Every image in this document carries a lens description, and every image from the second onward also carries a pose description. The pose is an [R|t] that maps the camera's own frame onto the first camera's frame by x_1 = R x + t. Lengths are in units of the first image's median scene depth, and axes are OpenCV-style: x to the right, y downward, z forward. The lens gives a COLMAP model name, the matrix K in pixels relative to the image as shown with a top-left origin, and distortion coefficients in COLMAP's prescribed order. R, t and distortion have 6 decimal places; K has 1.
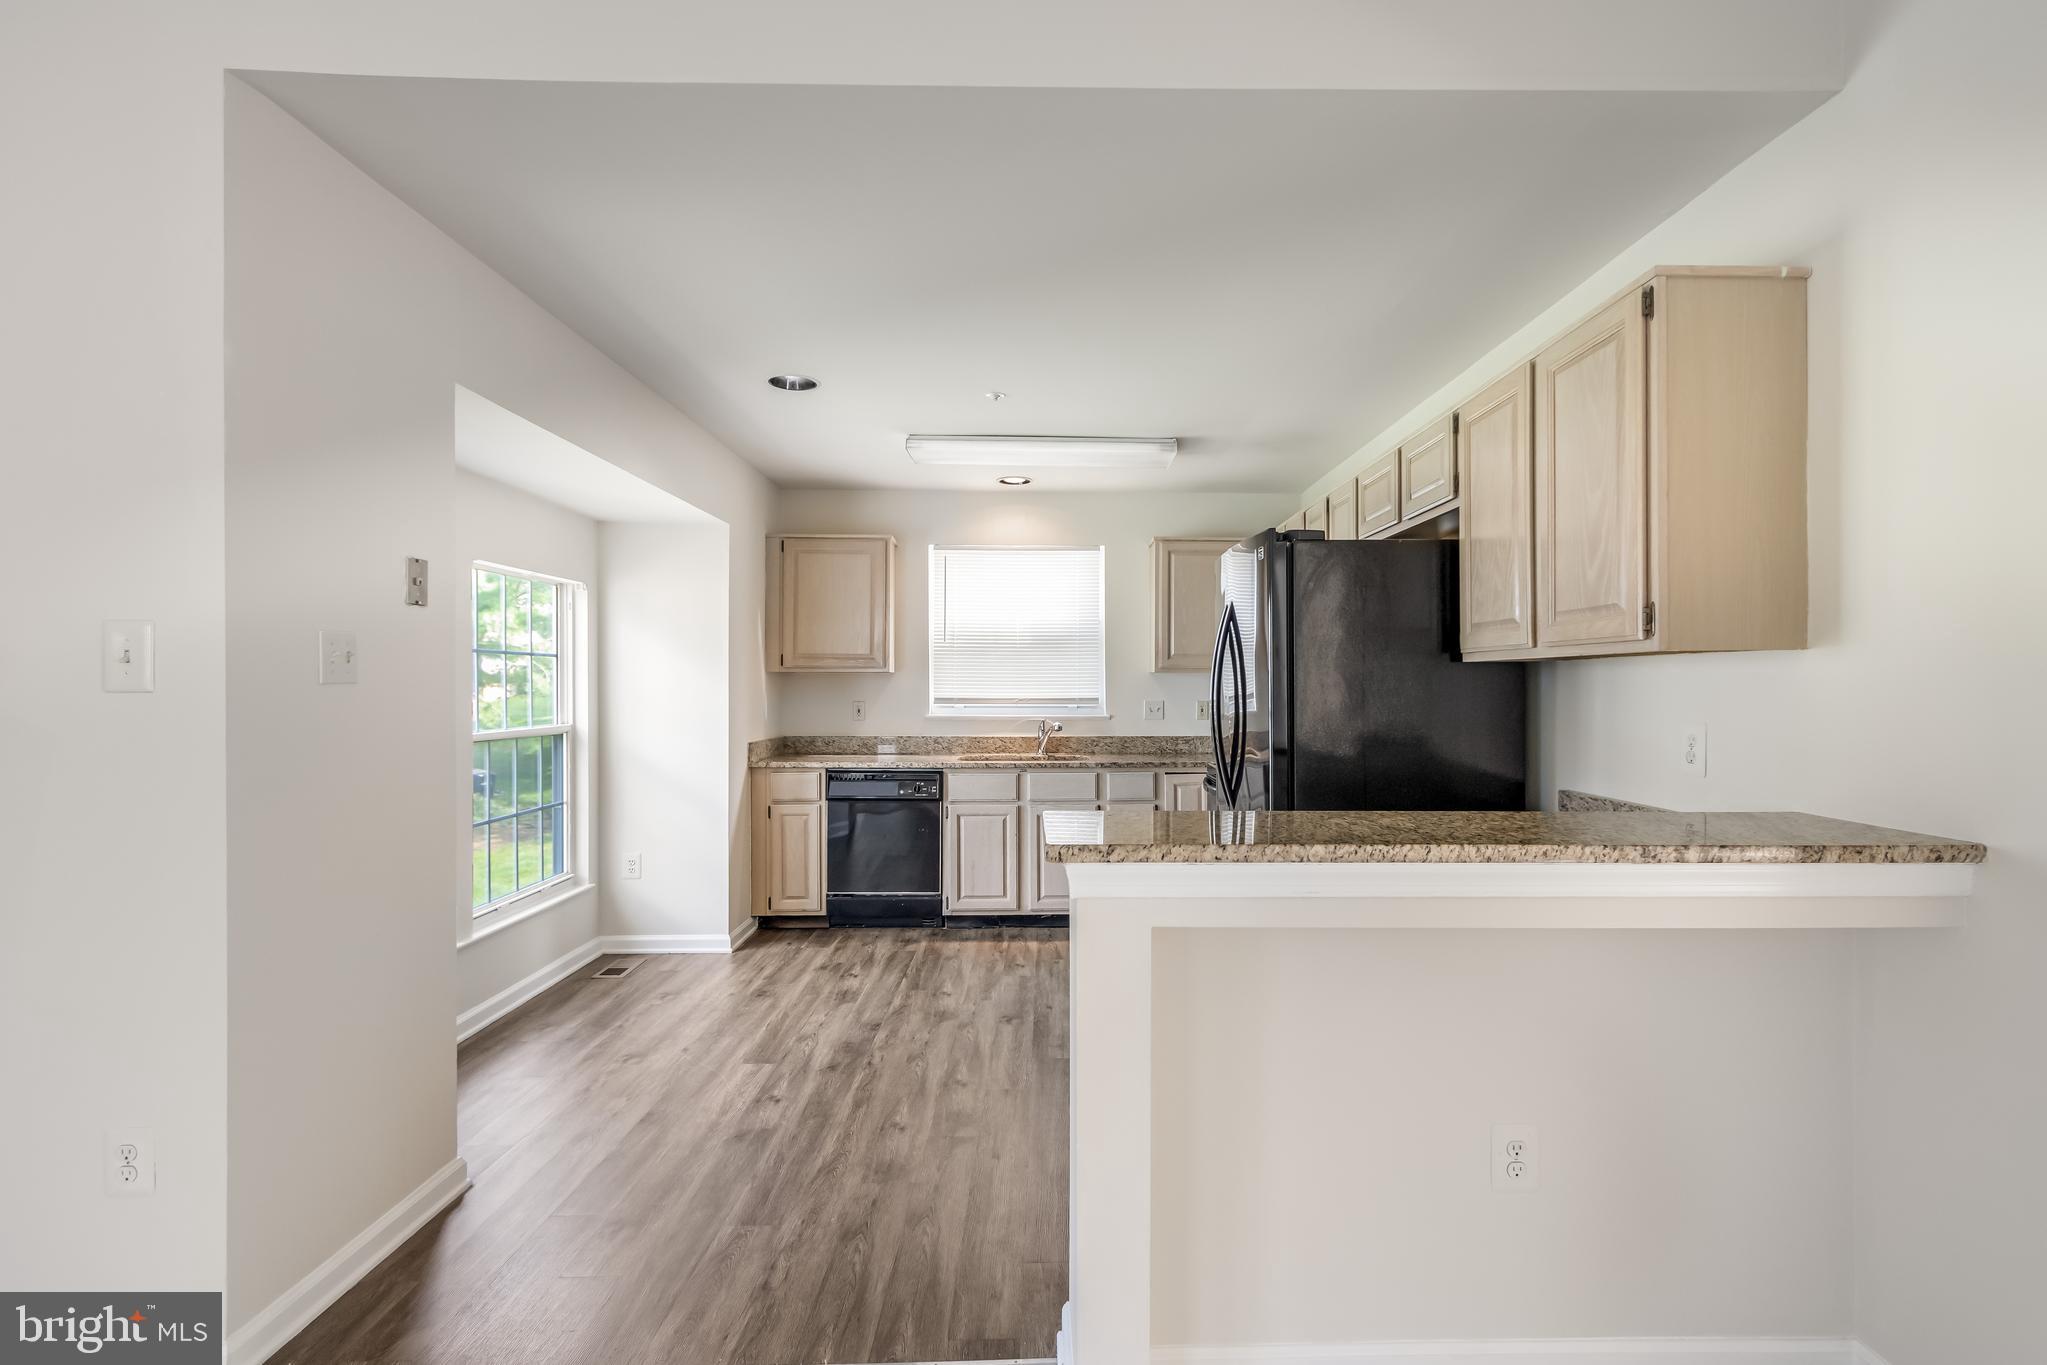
lens RADIAL K [[973.0, 0, 1063.5], [0, 973.0, 689.6], [0, 0, 1]] dist [0.002007, 0.000225]
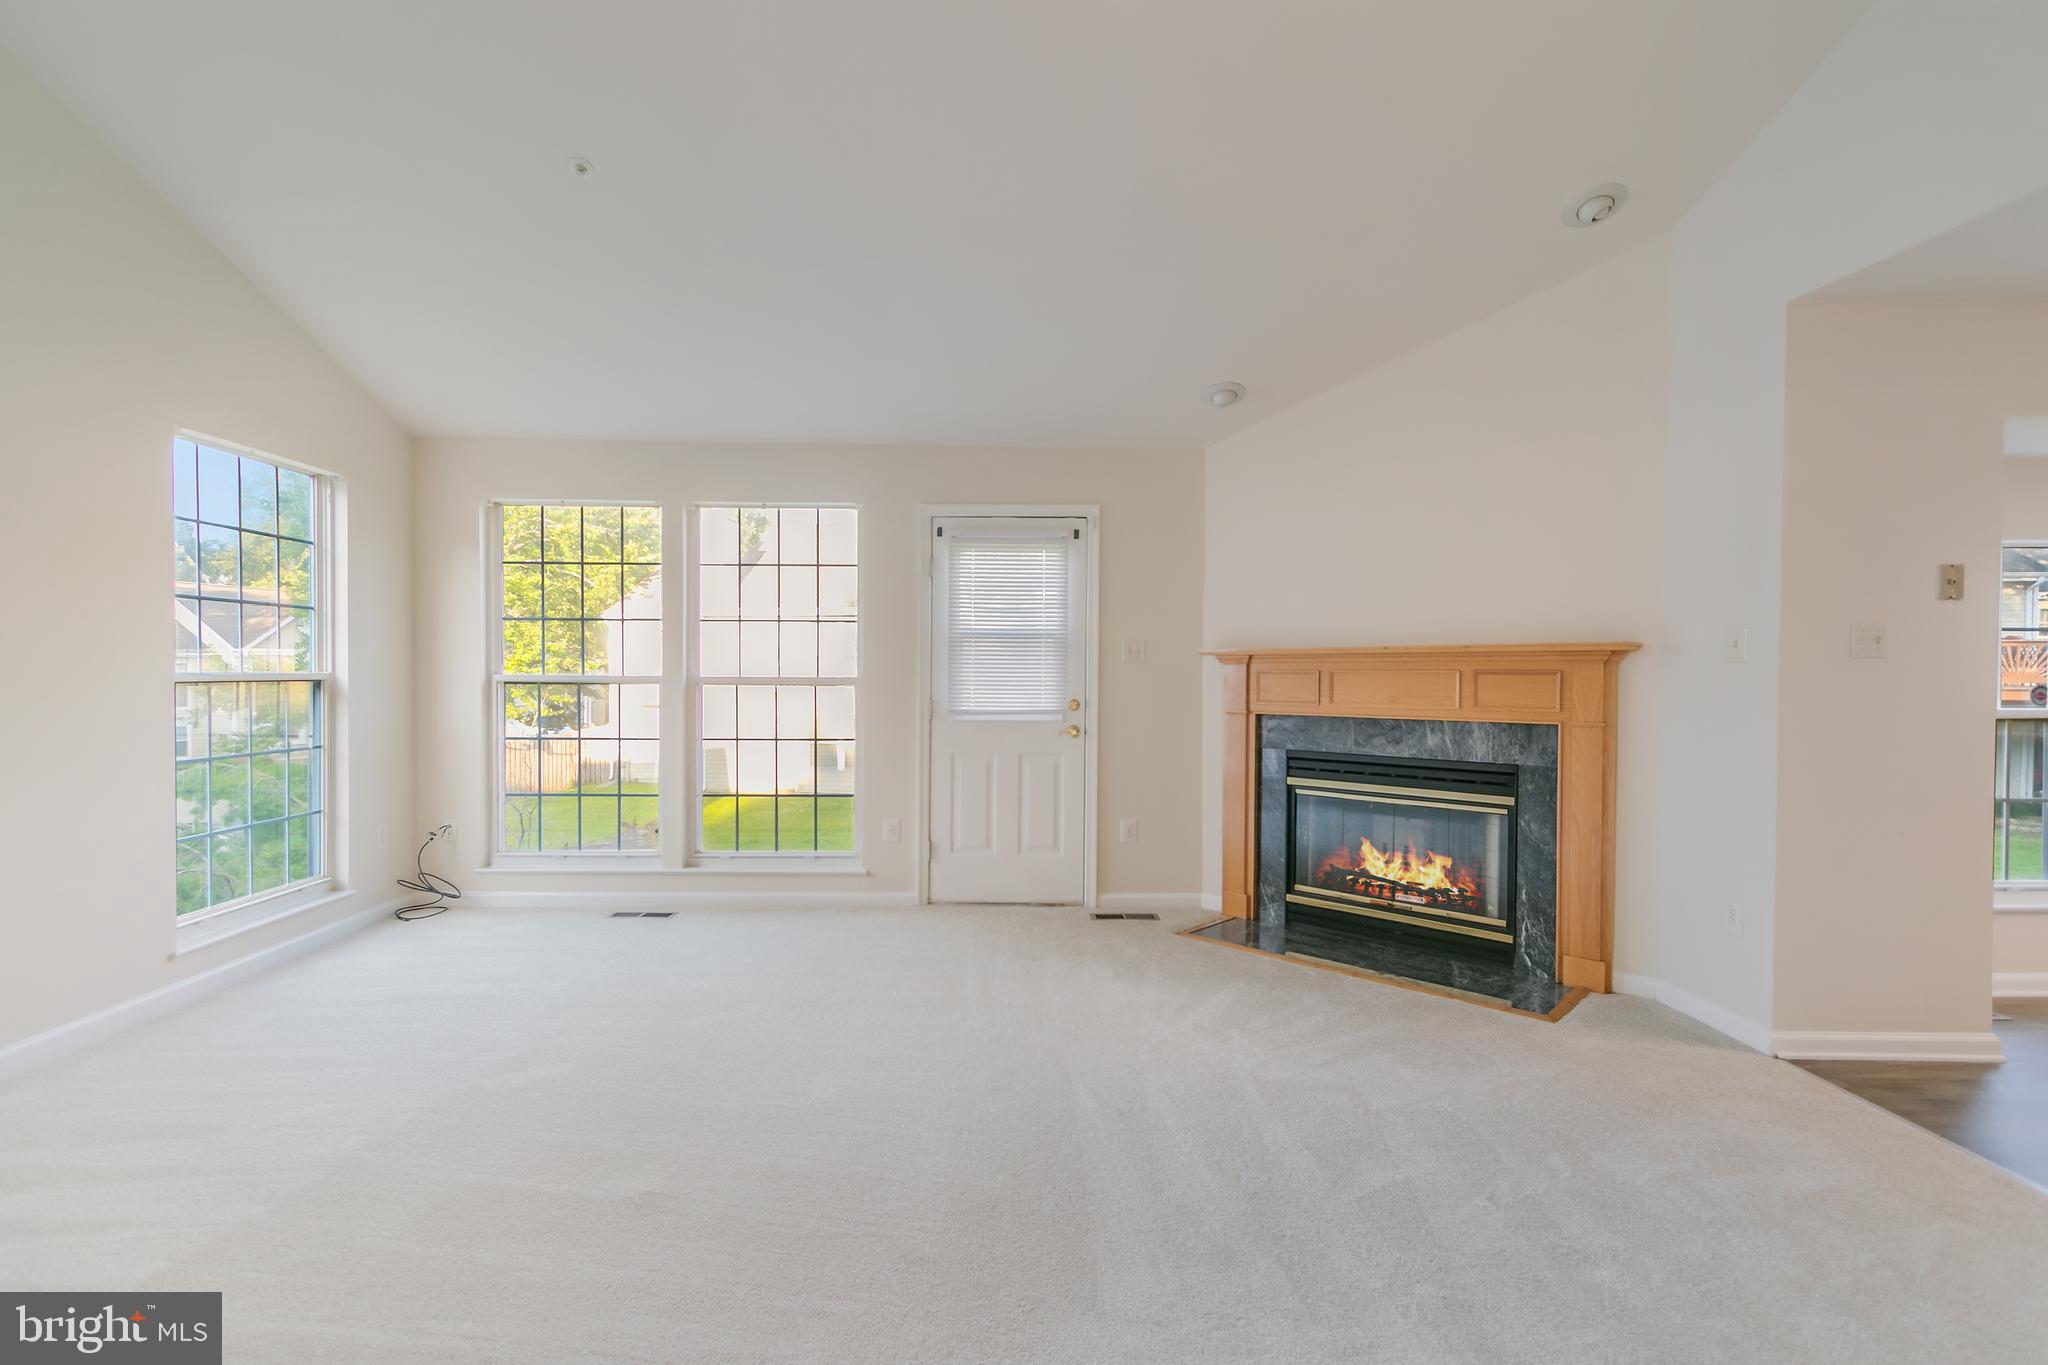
lens RADIAL K [[947.8, 0, 1006.2], [0, 947.8, 689.2], [0, 0, 1]] dist [0.001593, -0.001048]
pose [[-0.010909, 0.016487, -0.999805, 0.381705], [-0.009944, 0.999813, 0.016595, 0.016449], [0.999891, 0.010123, -0.010743, -0.163981]]
